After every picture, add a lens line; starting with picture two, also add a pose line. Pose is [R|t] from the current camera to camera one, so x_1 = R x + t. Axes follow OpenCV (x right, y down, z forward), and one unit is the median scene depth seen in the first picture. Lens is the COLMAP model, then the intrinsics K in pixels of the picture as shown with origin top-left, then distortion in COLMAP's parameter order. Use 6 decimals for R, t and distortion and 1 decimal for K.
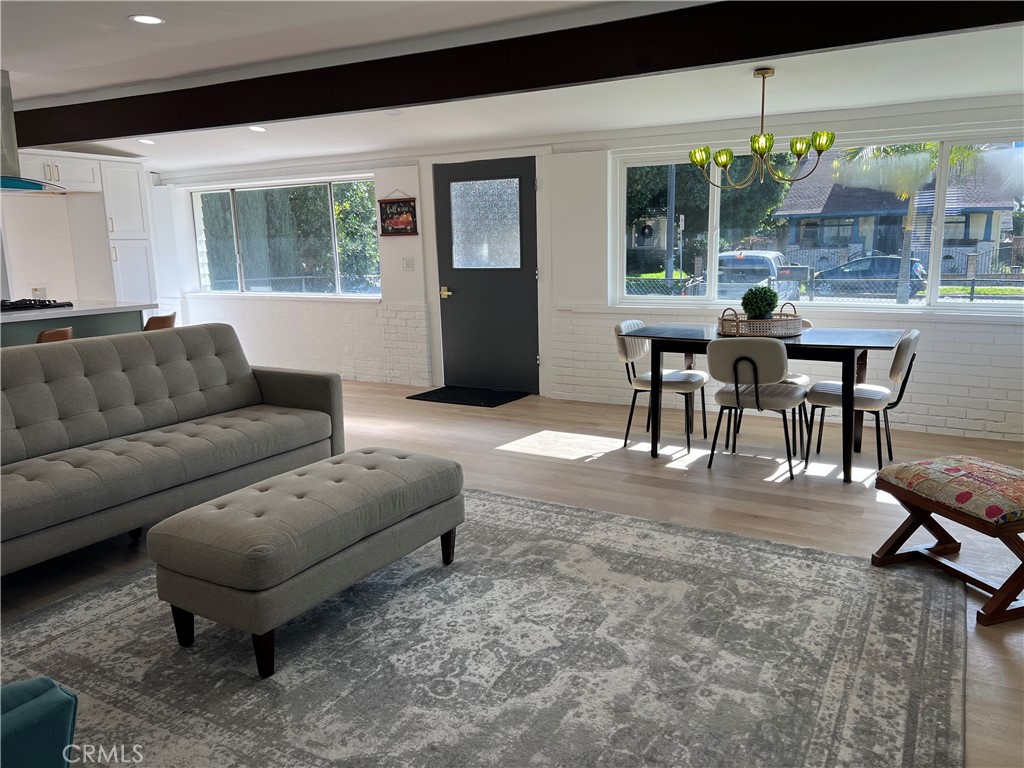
lens RADIAL K [[764.2, 0, 517.5], [0, 764.2, 388.4], [0, 0, 1]] dist [0.063390, -0.070115]
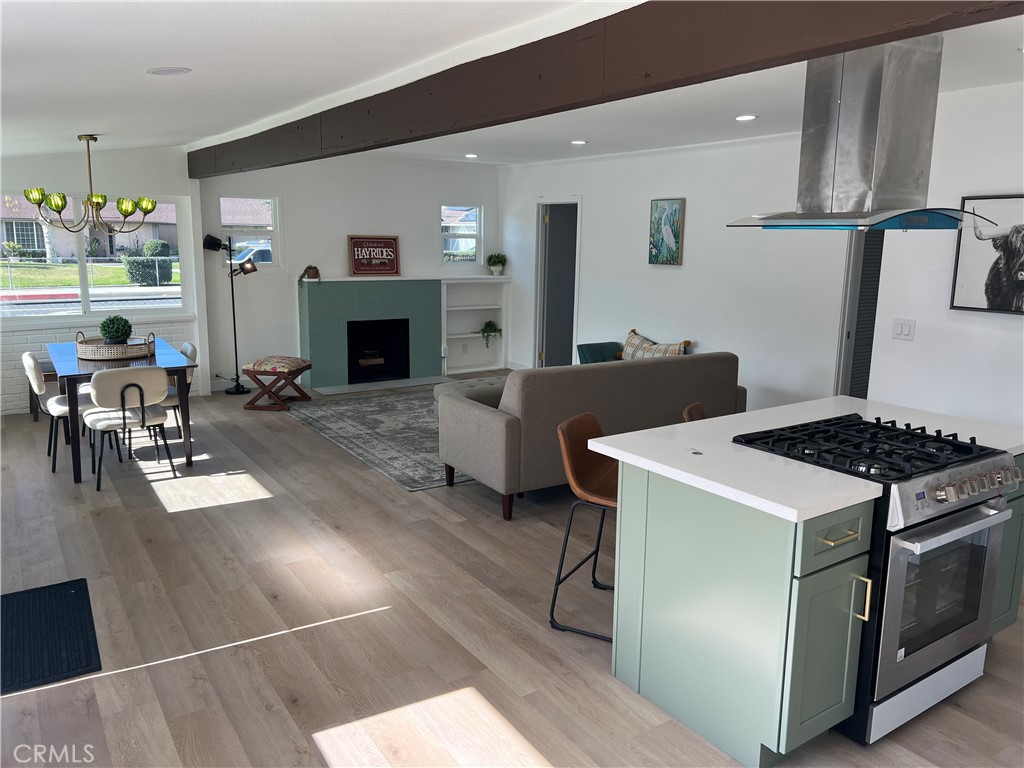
lens RADIAL K [[764.2, 0, 520.5], [0, 764.2, 378.3], [0, 0, 1]] dist [0.063390, -0.070115]
pose [[-0.895569, -0.077505, 0.438120, -1.176664], [0.085284, 0.936547, 0.340009, -0.594135], [-0.436672, 0.341867, -0.832133, 2.617490]]
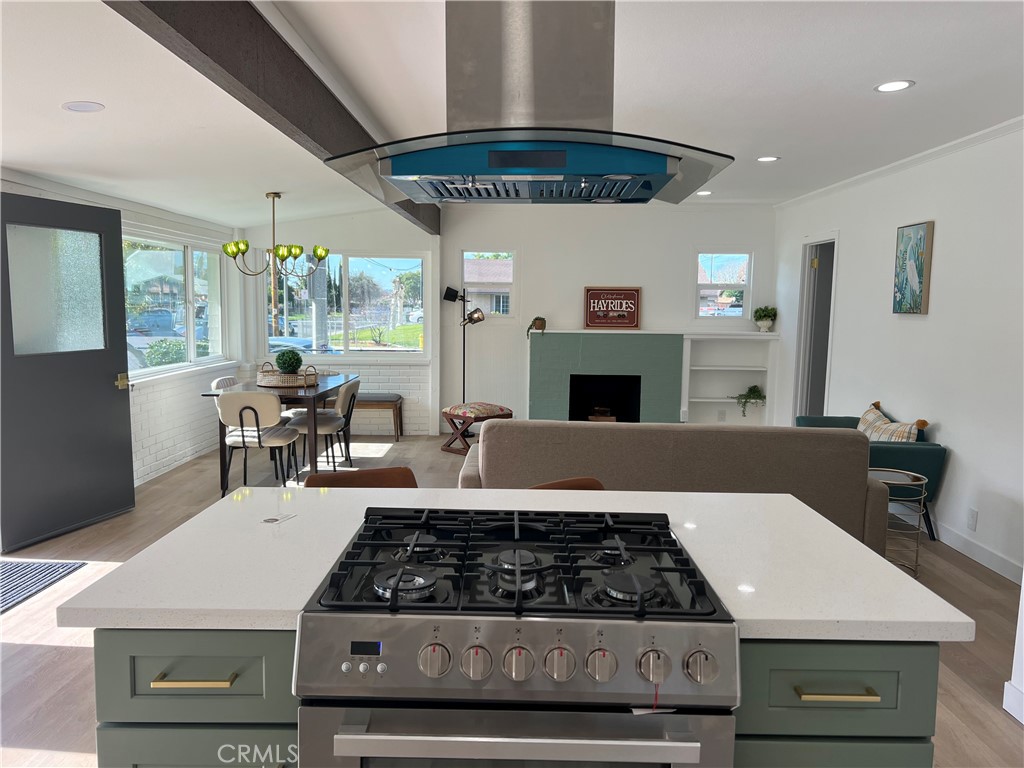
lens RADIAL K [[764.2, 0, 513.7], [0, 764.2, 387.9], [0, 0, 1]] dist [0.063390, -0.070115]
pose [[-0.482871, -0.087806, 0.871278, -1.598874], [0.160509, 0.969229, 0.186634, -0.384554], [-0.860856, 0.229968, -0.453919, 1.915985]]
